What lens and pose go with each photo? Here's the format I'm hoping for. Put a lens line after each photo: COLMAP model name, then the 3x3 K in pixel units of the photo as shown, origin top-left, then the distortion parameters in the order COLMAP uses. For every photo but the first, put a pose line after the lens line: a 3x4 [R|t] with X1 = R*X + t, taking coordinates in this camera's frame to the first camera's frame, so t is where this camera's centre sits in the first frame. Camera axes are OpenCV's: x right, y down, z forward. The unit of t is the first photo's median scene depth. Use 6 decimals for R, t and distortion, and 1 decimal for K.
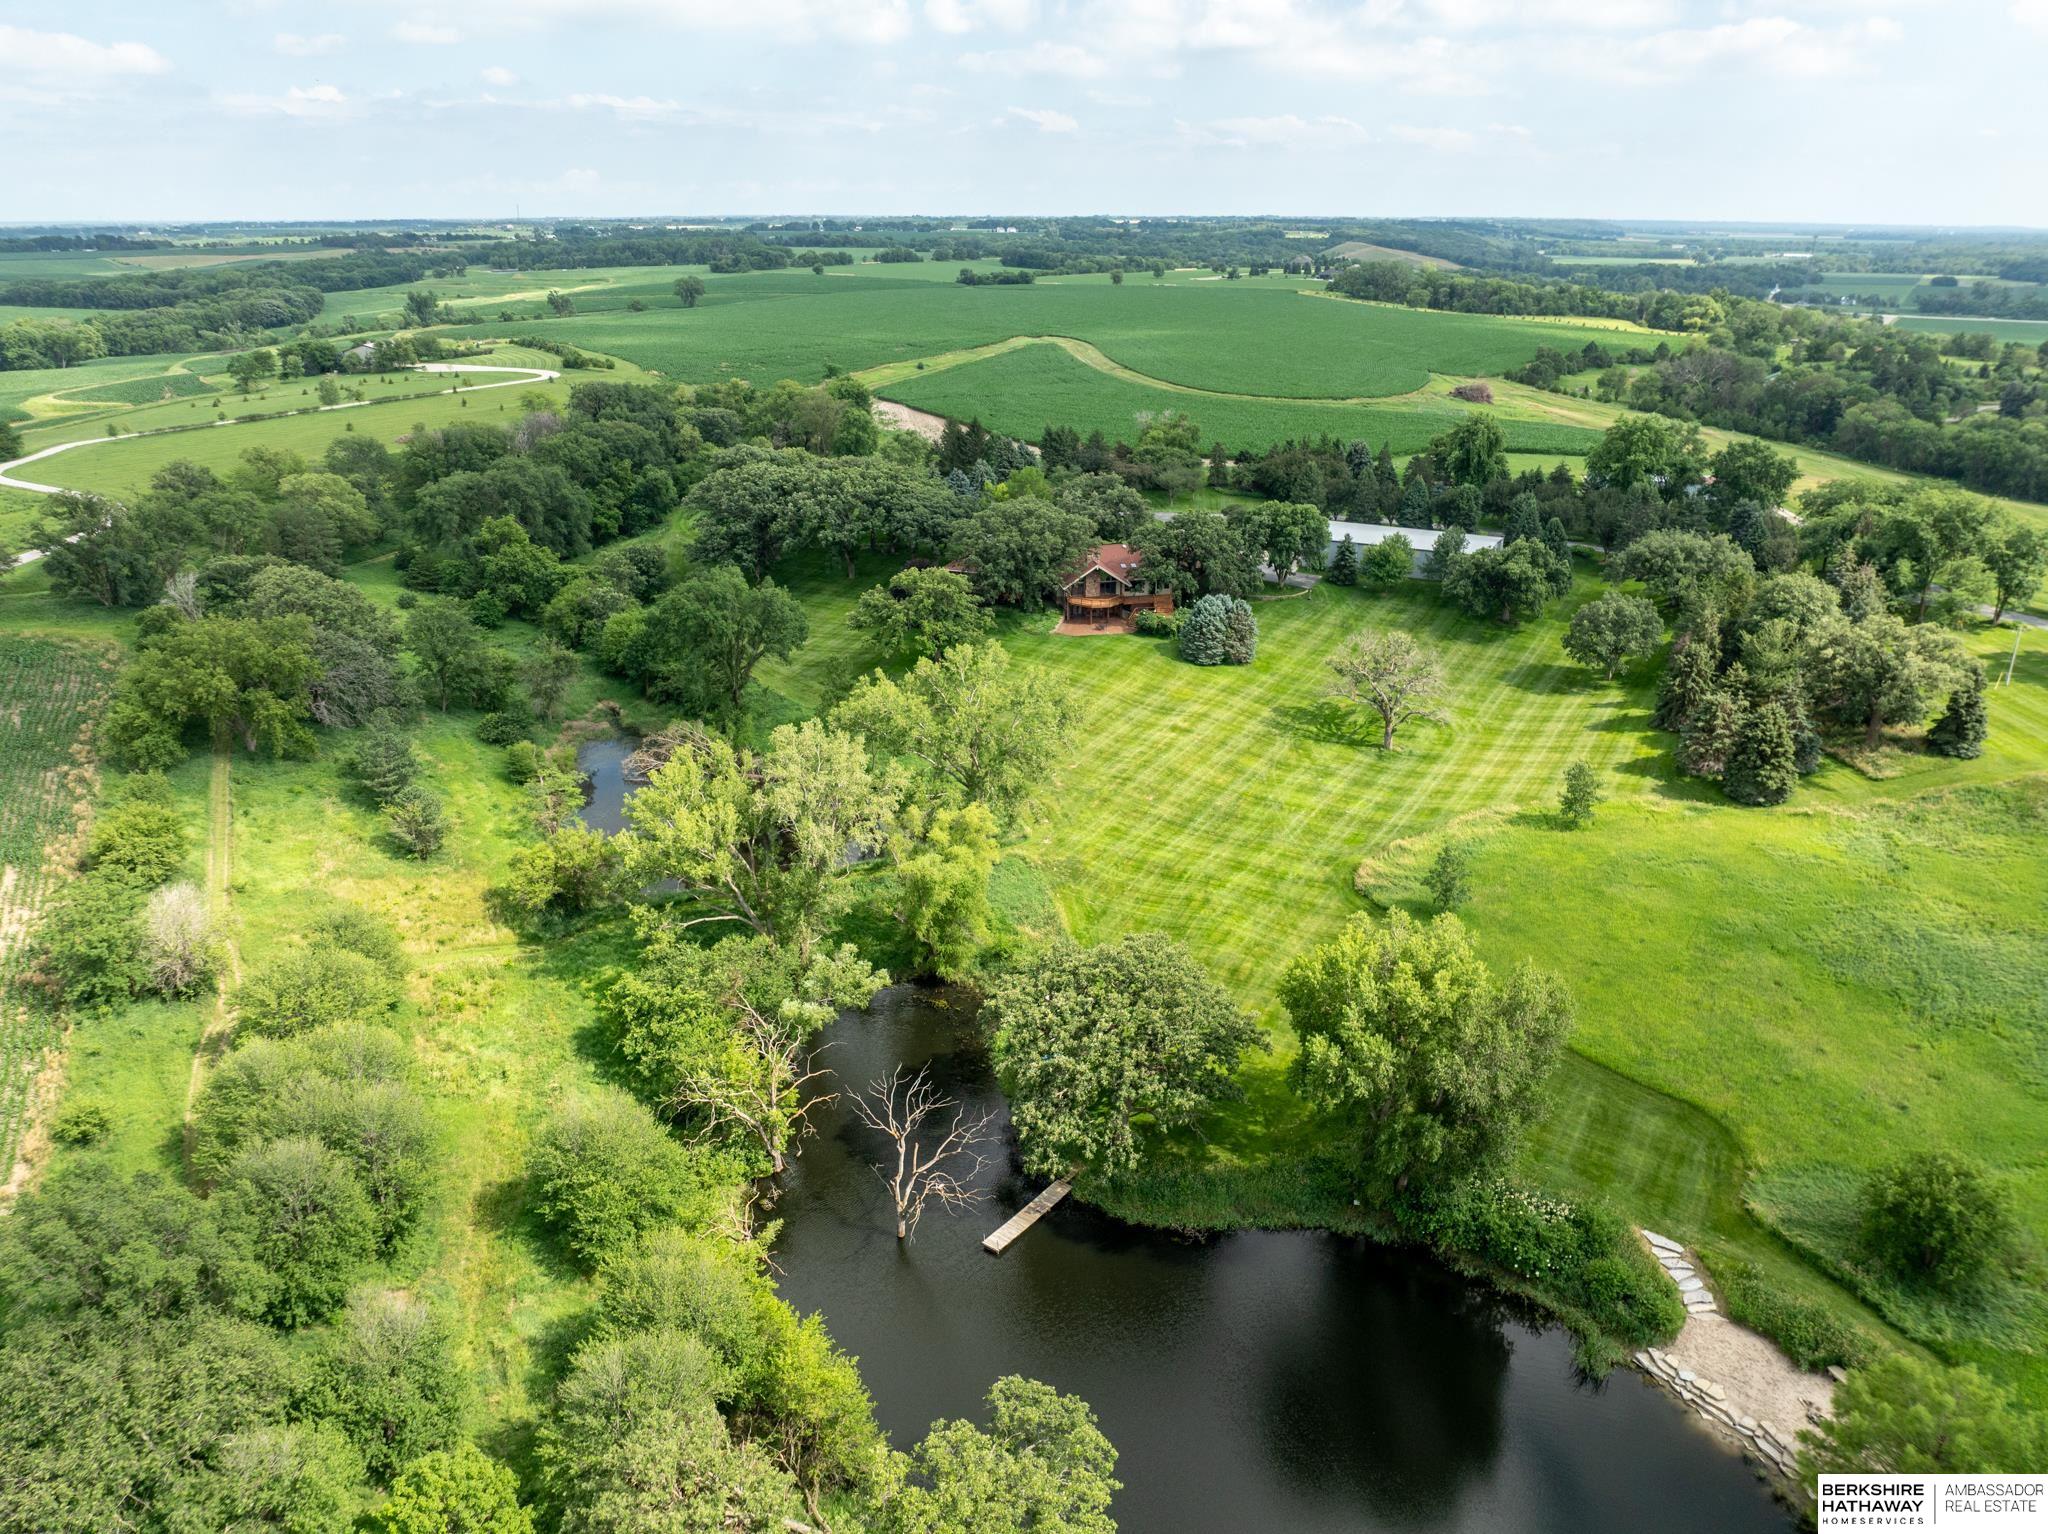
lens RADIAL K [[1432.4, 0, 1023.2], [0, 1432.4, 777.1], [0, 0, 1]] dist [-0.045727, 0.017609]
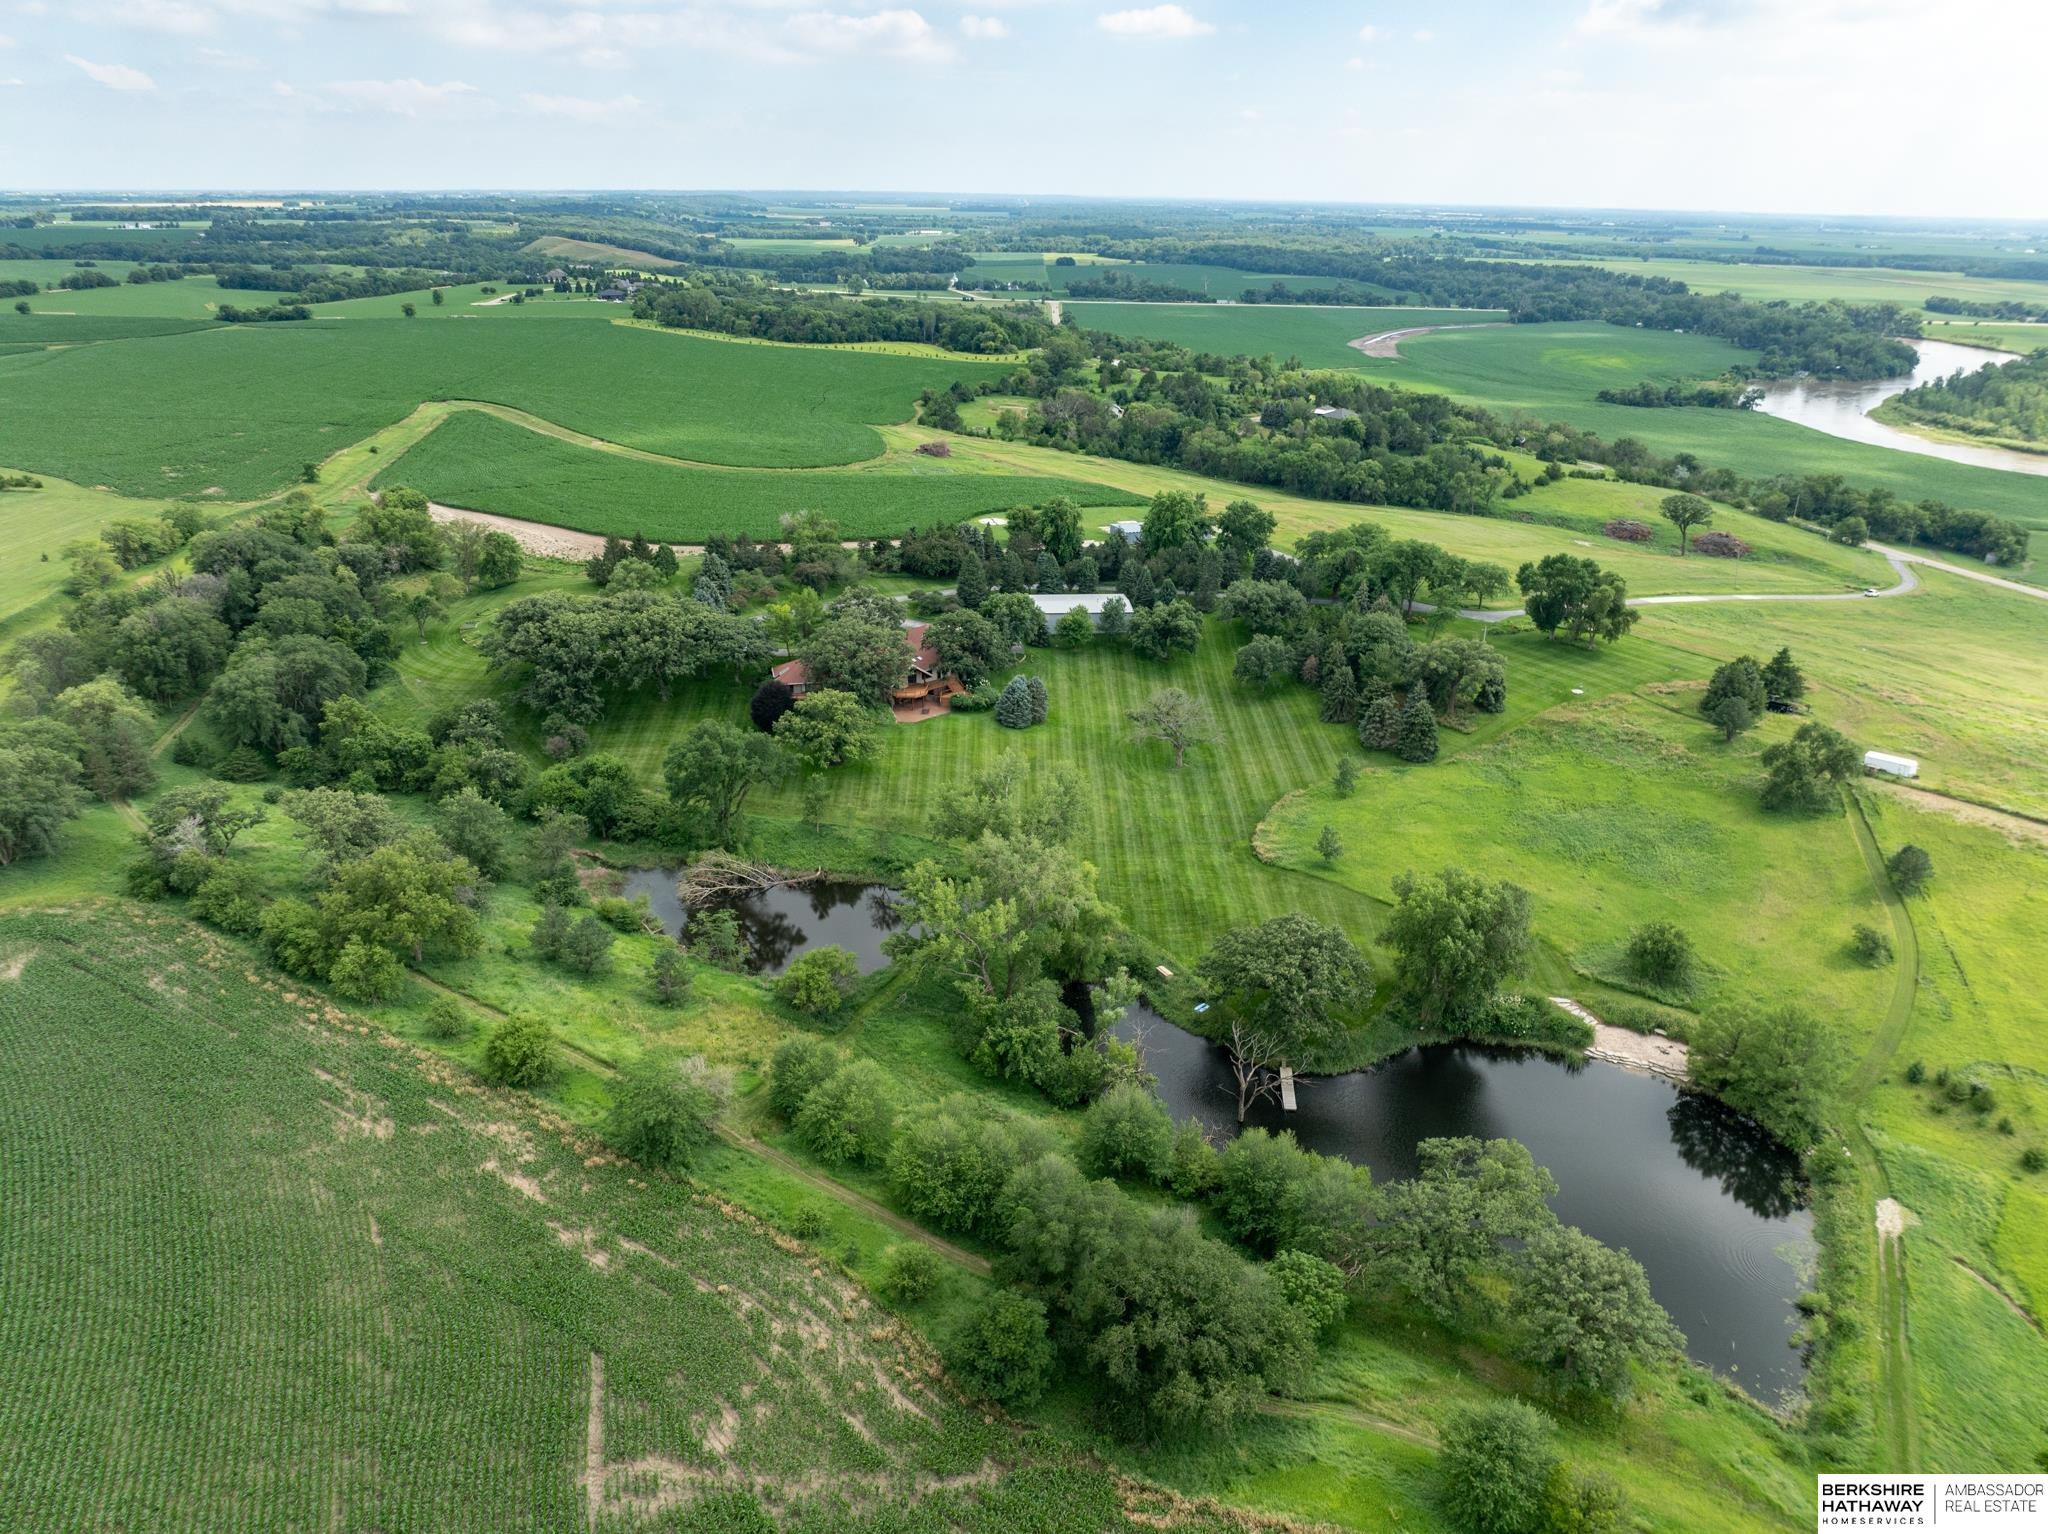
lens RADIAL K [[1432.4, 0, 1024.7], [0, 1432.4, 766.8], [0, 0, 1]] dist [-0.045727, 0.017609]
pose [[0.849431, -0.188694, 0.492810, -0.439211], [0.183024, 0.981261, 0.060250, -0.099038], [-0.494944, 0.039018, 0.868048, -0.146657]]
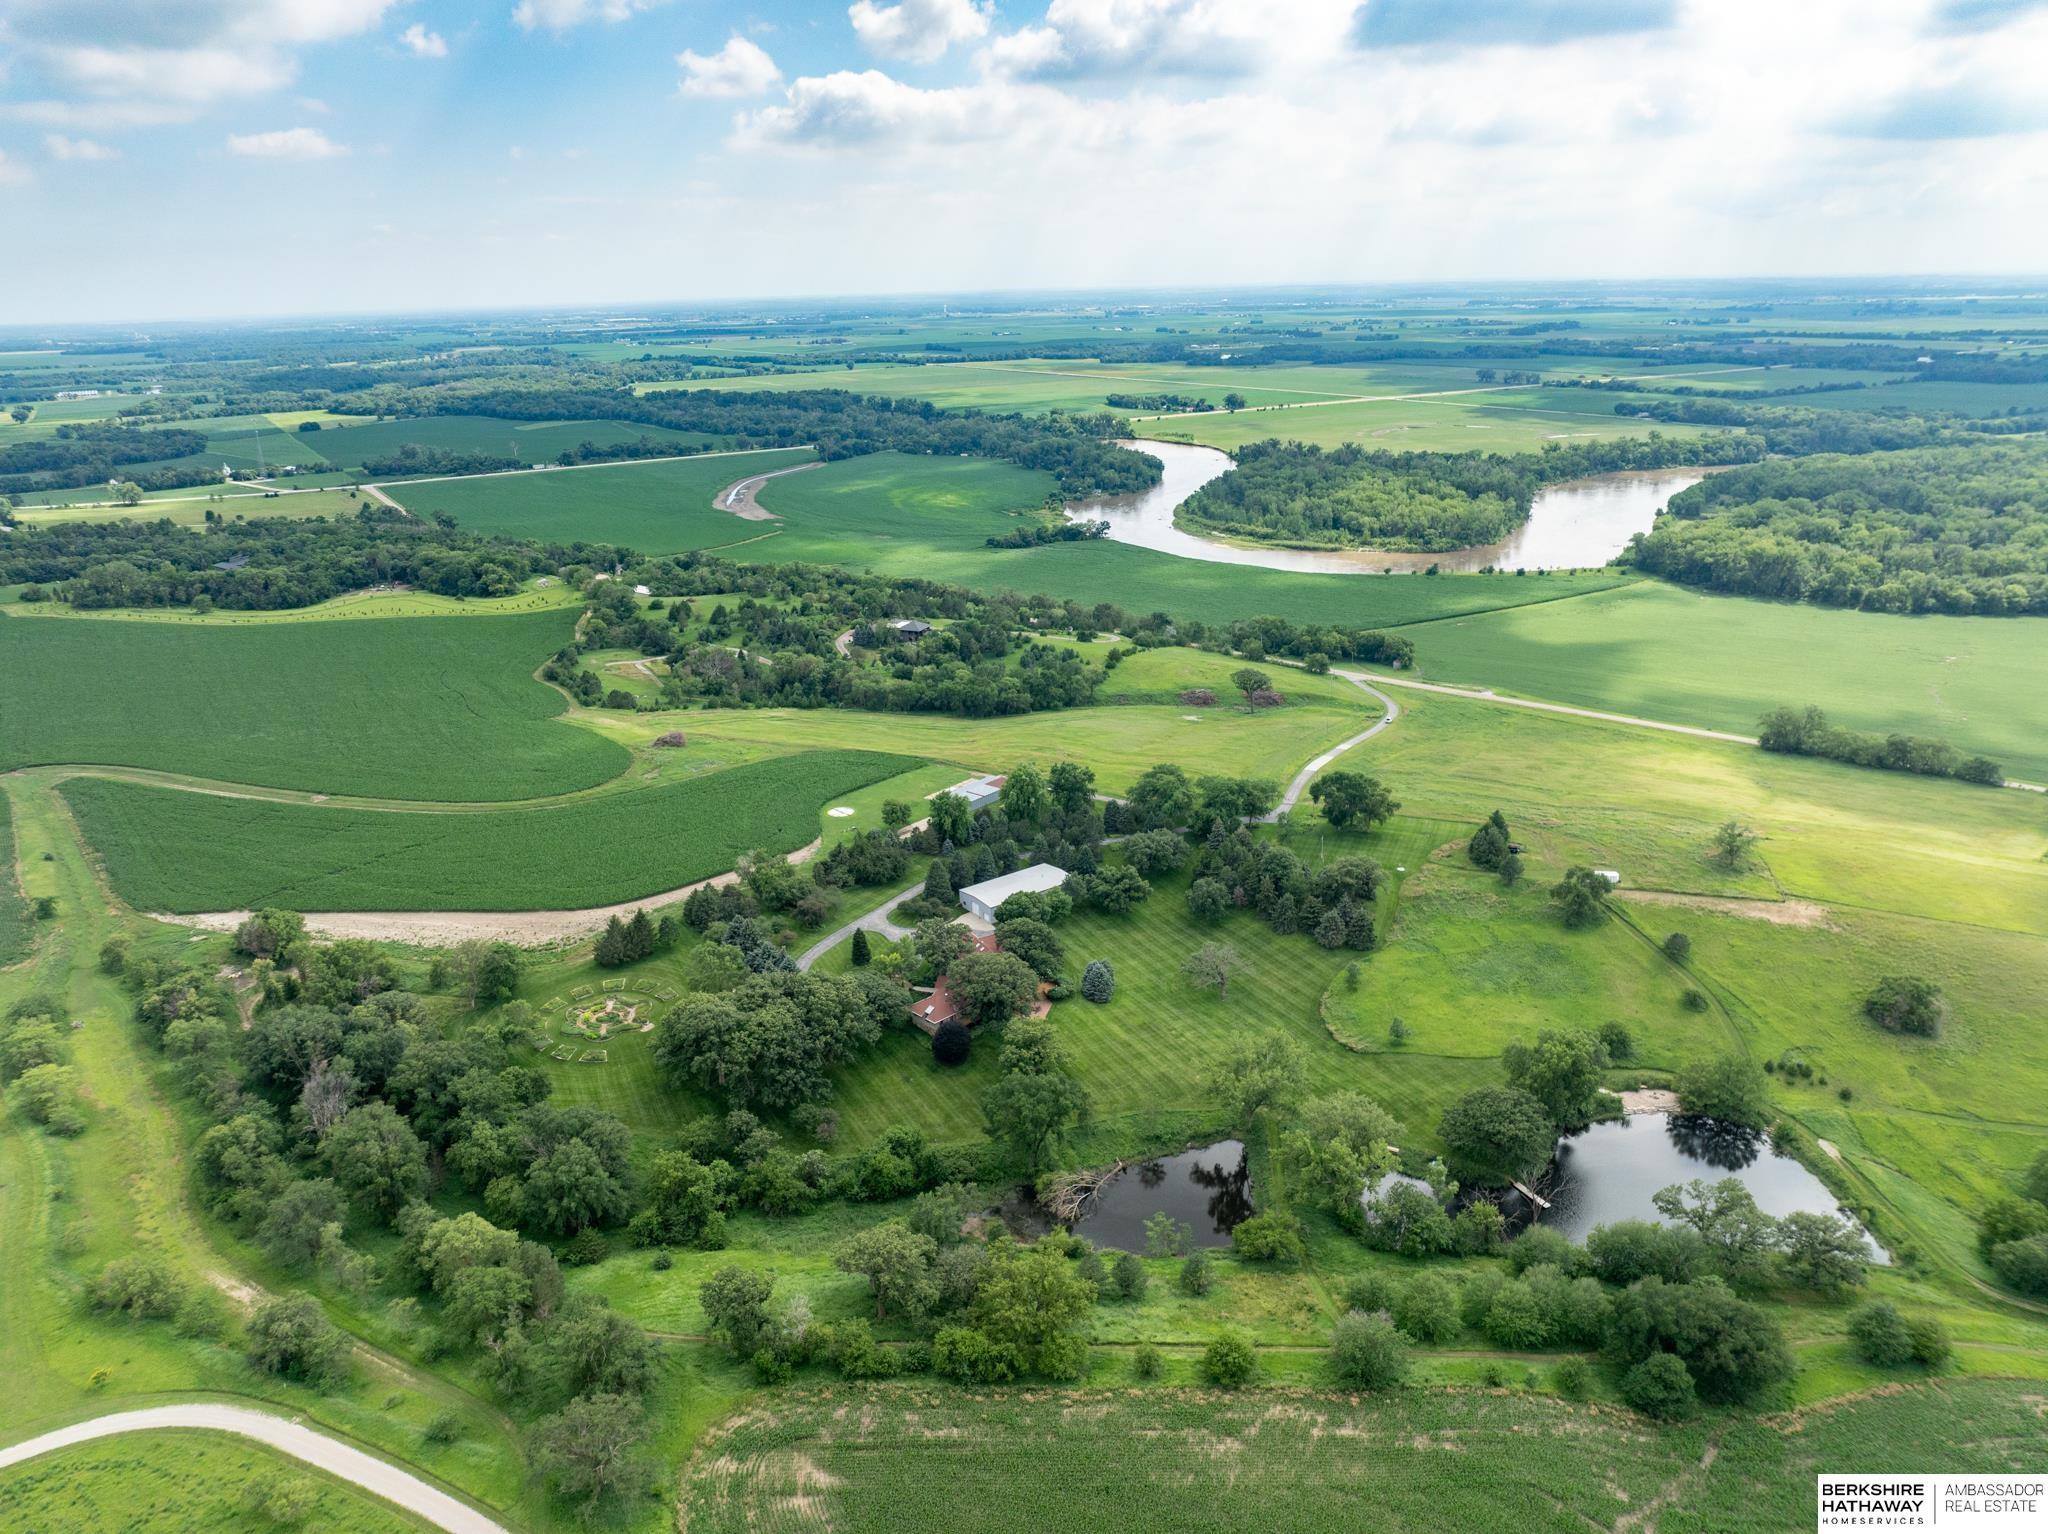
lens RADIAL K [[1432.4, 0, 1025.4], [0, 1432.4, 758.3], [0, 0, 1]] dist [-0.045727, 0.017609]
pose [[0.446990, -0.293347, 0.845073, -1.061477], [0.354375, 0.925479, 0.133816, -0.503641], [-0.821351, 0.239659, 0.517635, 0.076733]]
